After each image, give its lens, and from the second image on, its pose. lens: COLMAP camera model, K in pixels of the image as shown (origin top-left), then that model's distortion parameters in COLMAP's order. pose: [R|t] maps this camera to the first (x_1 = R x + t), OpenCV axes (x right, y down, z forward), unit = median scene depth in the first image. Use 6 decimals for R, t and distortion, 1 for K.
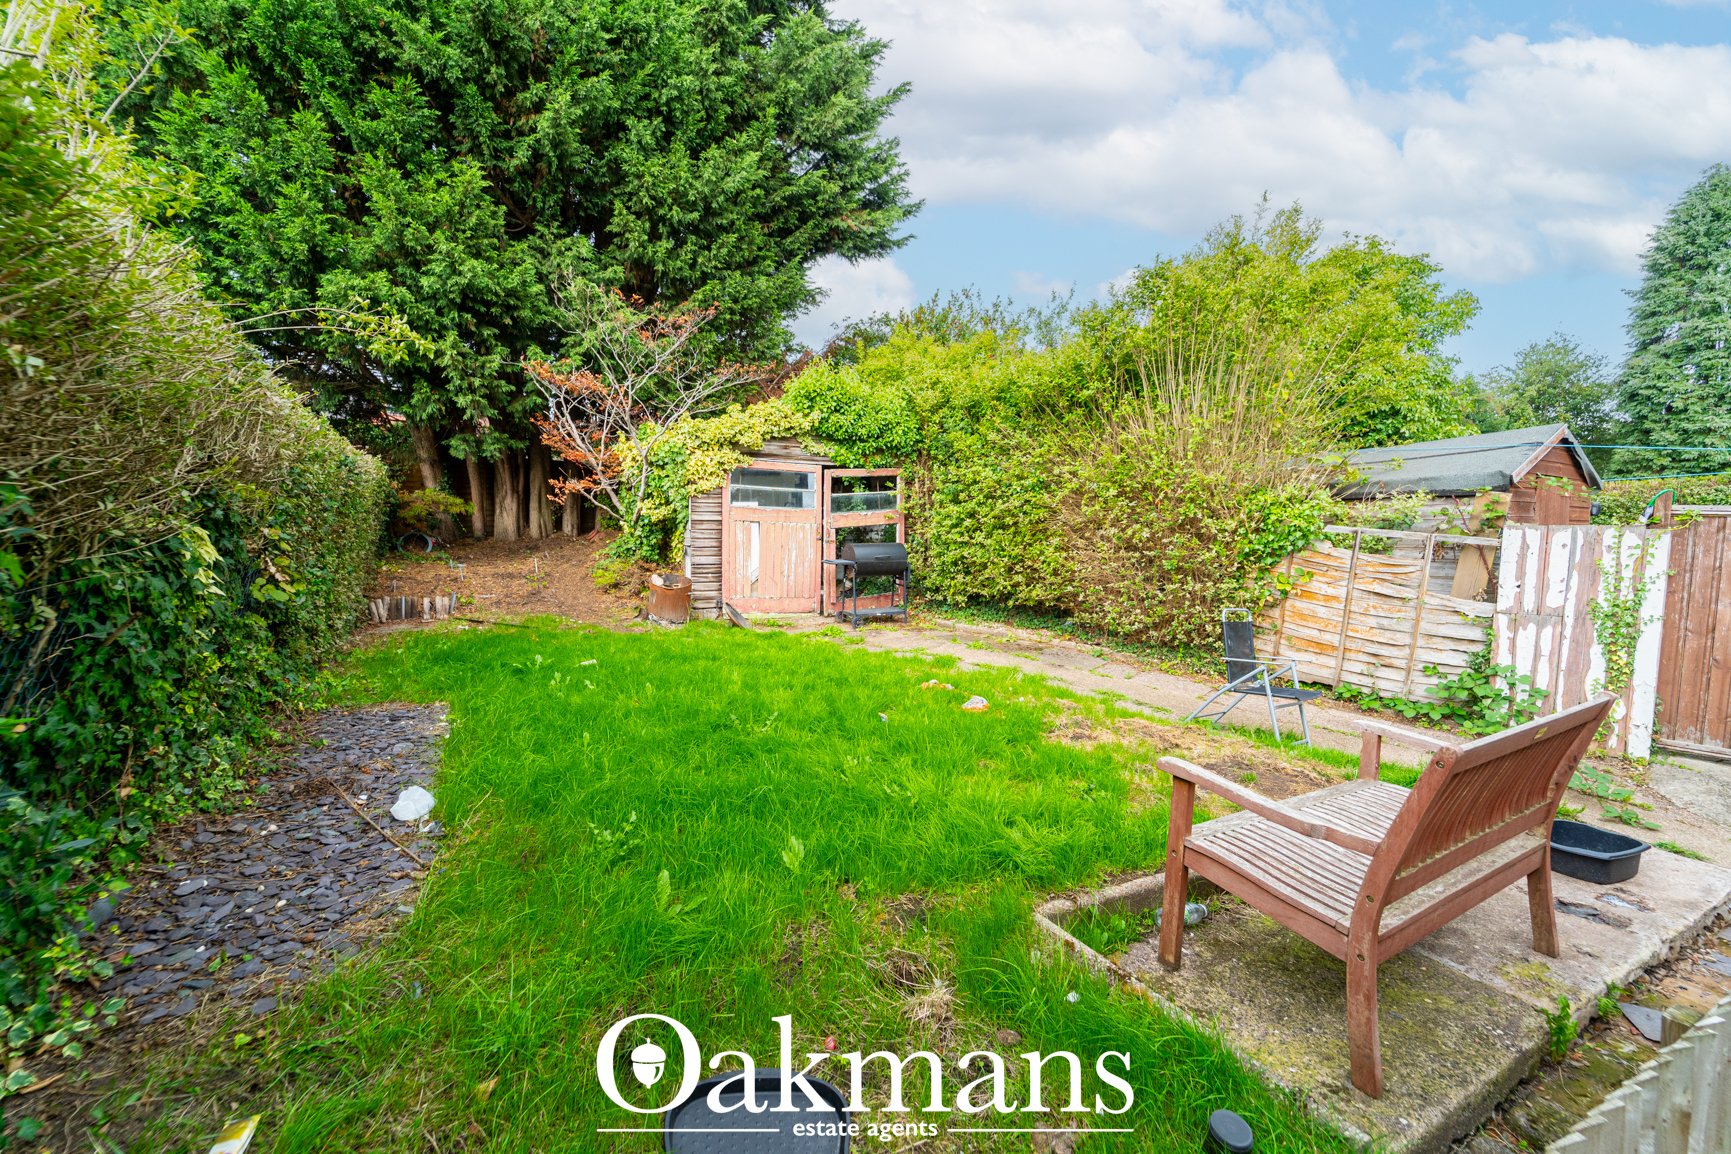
lens RADIAL K [[701.3, 0, 868.6], [0, 701.3, 575.0], [0, 0, 1]] dist [0.001166, -0.001025]
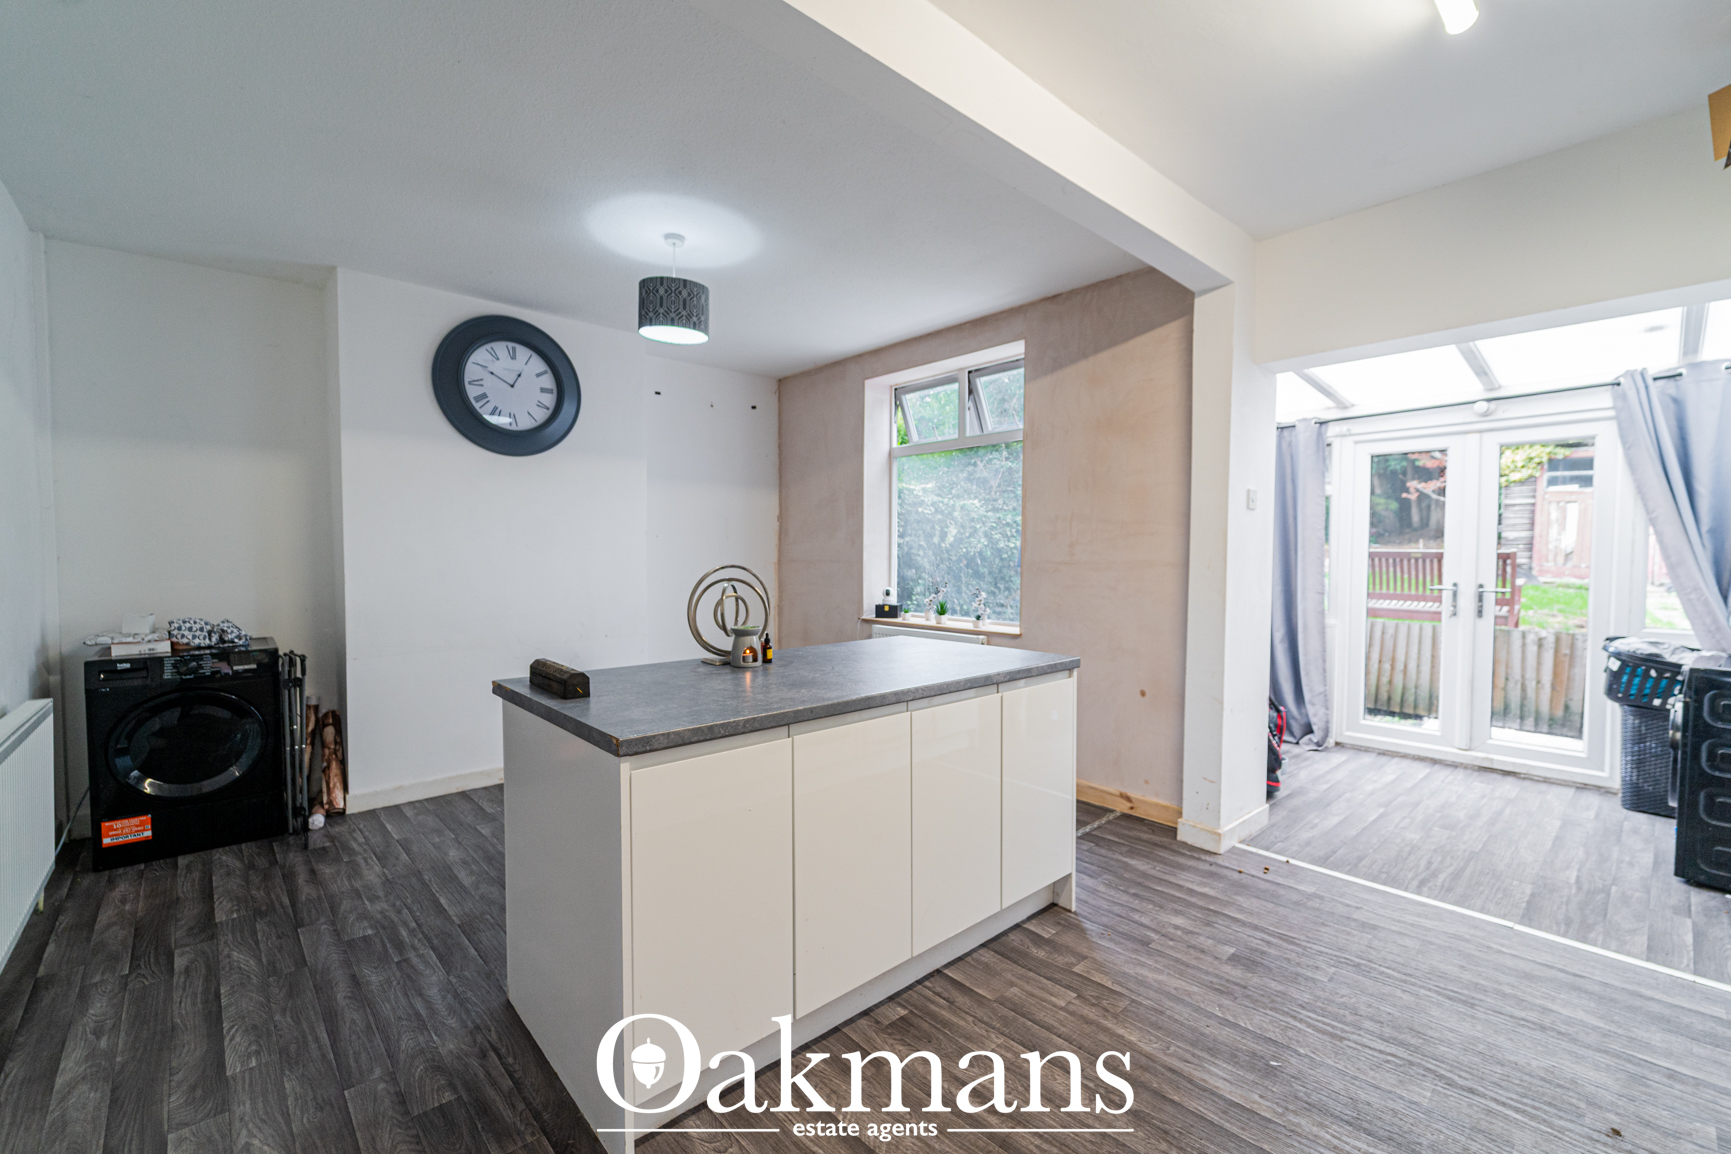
lens RADIAL K [[712.1, 0, 861.8], [0, 712.1, 579.5], [0, 0, 1]] dist [0.000393, -0.003160]
pose [[0.222435, 0.035849, -0.974288, 0.748954], [-0.043165, 0.998706, 0.026892, 0.075349], [0.973991, 0.036073, 0.223695, -0.443109]]
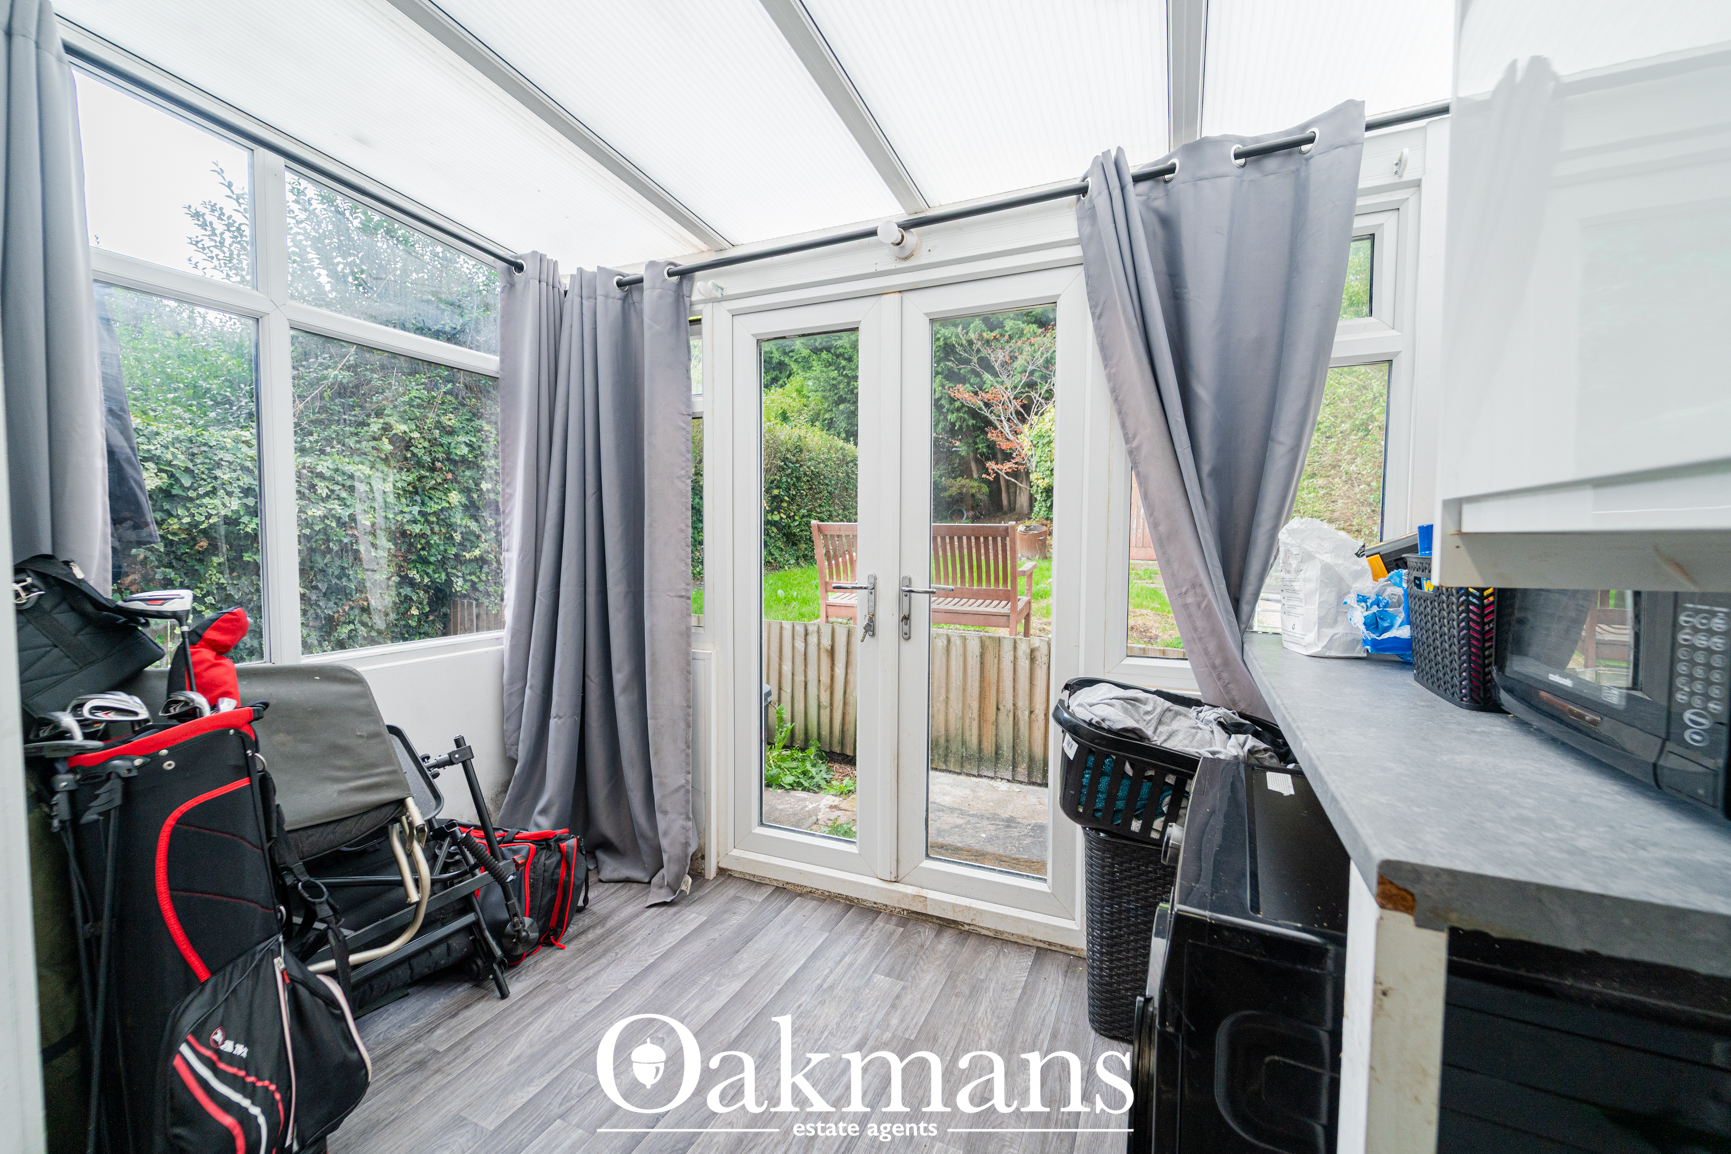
lens RADIAL K [[695.4, 0, 877.2], [0, 695.4, 575.5], [0, 0, 1]] dist [0.001831, -0.000506]
pose [[0.614177, 0.044617, -0.787906, 0.557930], [-0.037249, 0.998927, 0.027531, 0.065619], [0.788289, 0.012440, 0.615179, -0.074417]]
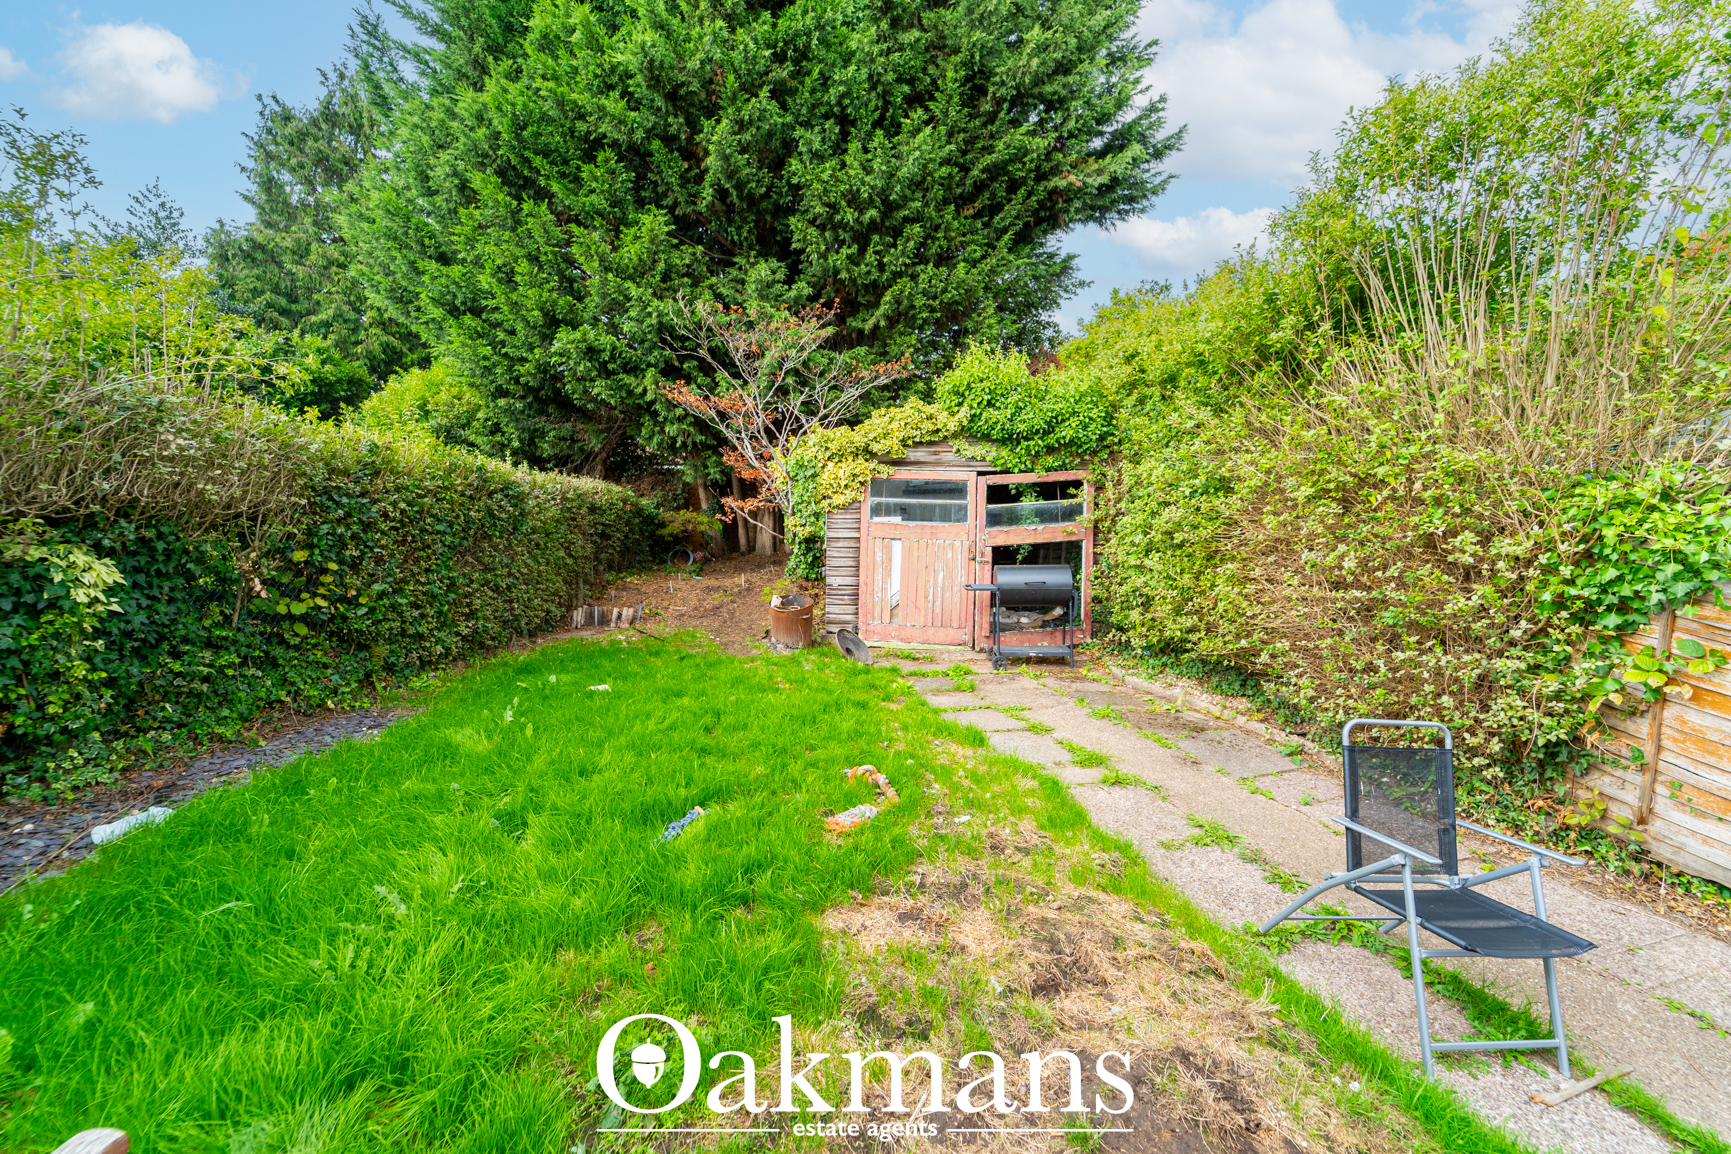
lens RADIAL K [[701.3, 0, 868.6], [0, 701.3, 575.0], [0, 0, 1]] dist [0.001166, -0.001025]
pose [[0.859681, 0.023613, -0.510285, 0.260645], [-0.032083, 0.999455, -0.007801, -0.022136], [0.509822, 0.023078, 0.859970, 0.218743]]
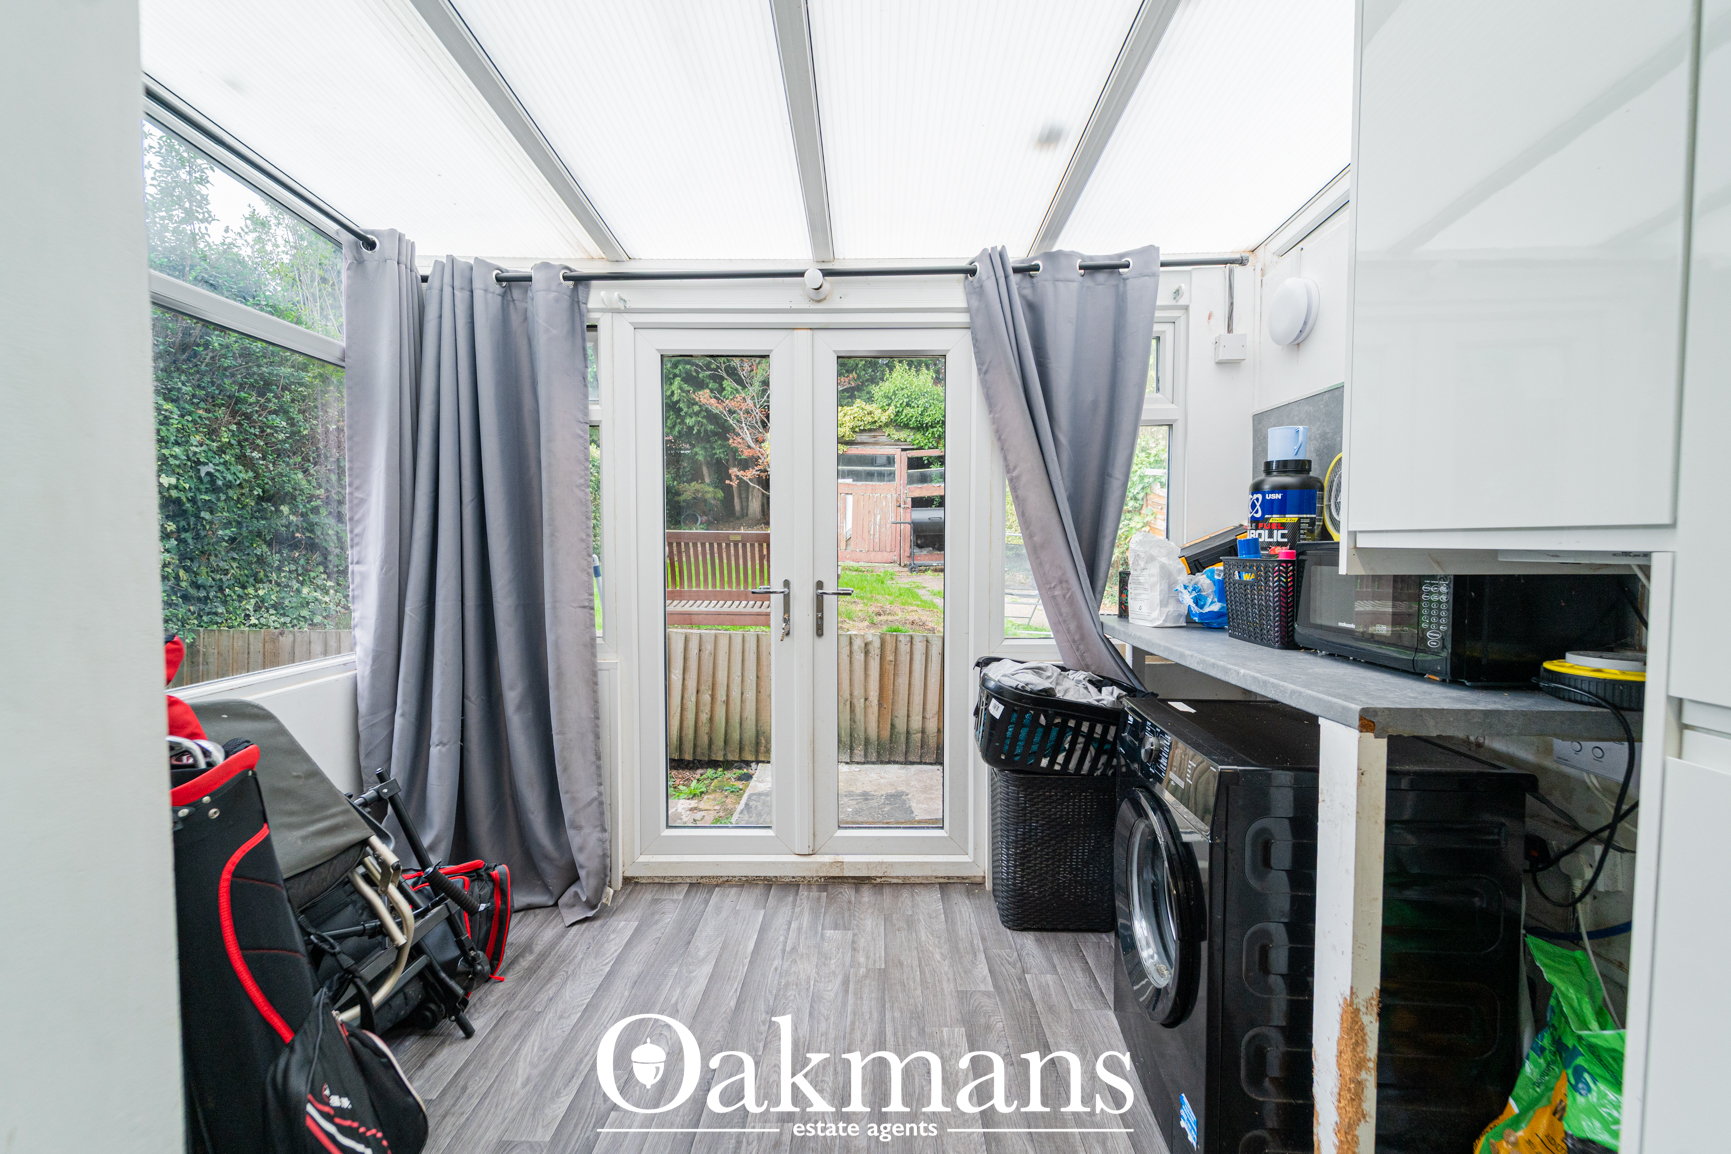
lens RADIAL K [[701.3, 0, 868.6], [0, 701.3, 575.0], [0, 0, 1]] dist [0.001166, -0.001025]
pose [[0.875522, 0.022491, -0.482655, 0.519821], [-0.021034, 0.999743, 0.008432, 0.067450], [0.482721, 0.002770, 0.875770, -0.157139]]
